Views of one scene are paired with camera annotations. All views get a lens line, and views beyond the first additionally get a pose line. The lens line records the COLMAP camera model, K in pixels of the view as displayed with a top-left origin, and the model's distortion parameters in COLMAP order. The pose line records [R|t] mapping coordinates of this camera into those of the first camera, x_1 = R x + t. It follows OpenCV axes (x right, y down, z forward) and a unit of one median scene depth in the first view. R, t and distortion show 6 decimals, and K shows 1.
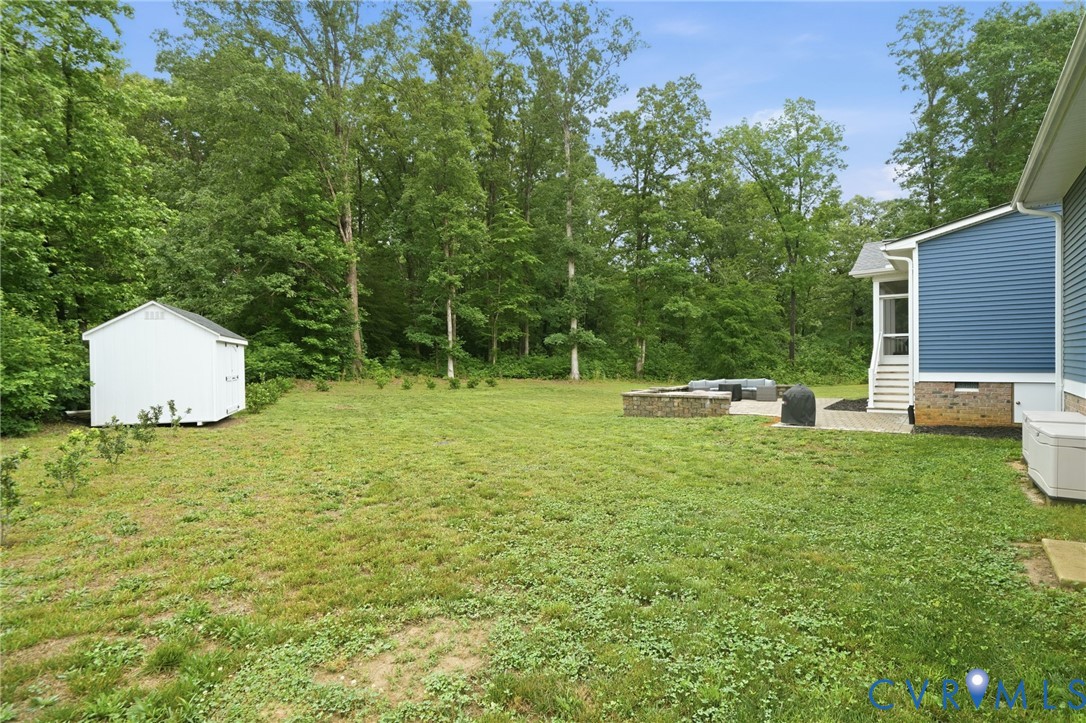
lens RADIAL K [[532.6, 0, 542.3], [0, 532.6, 364.4], [0, 0, 1]] dist [0.000939, -0.000269]
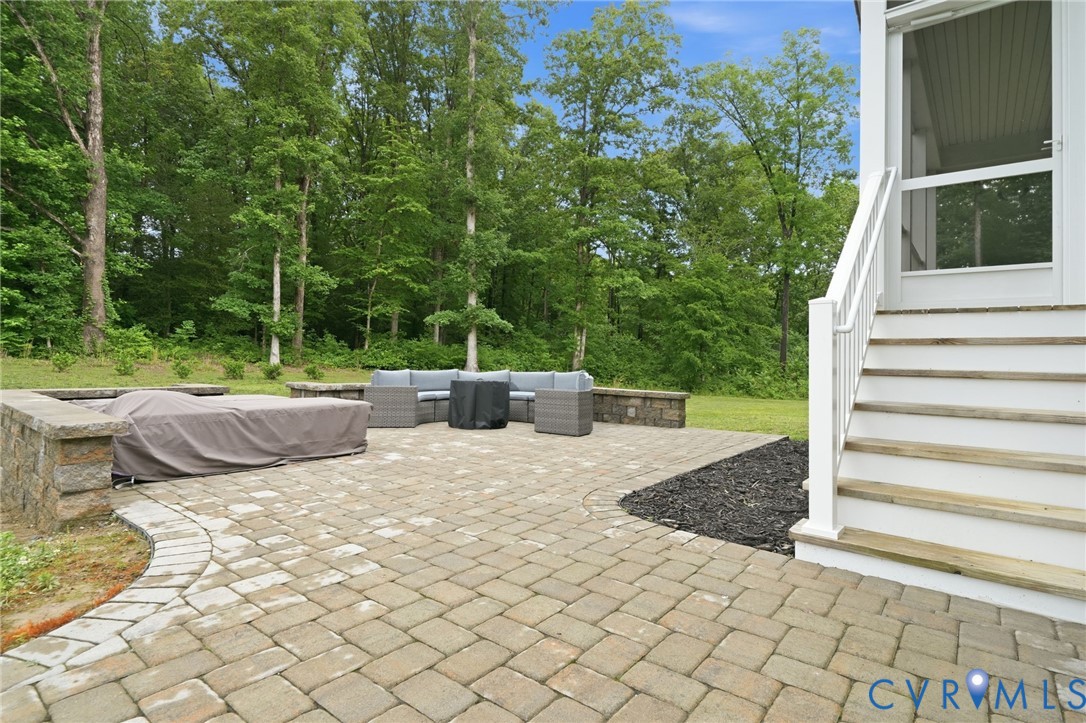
lens RADIAL K [[547.7, 0, 537.4], [0, 547.7, 341.1], [0, 0, 1]] dist [-0.002241, 0.000536]
pose [[0.998849, 0.041292, -0.024410, 0.166060], [-0.042334, 0.998141, -0.043837, 0.009897], [0.022554, 0.044820, 0.998740, 0.258435]]
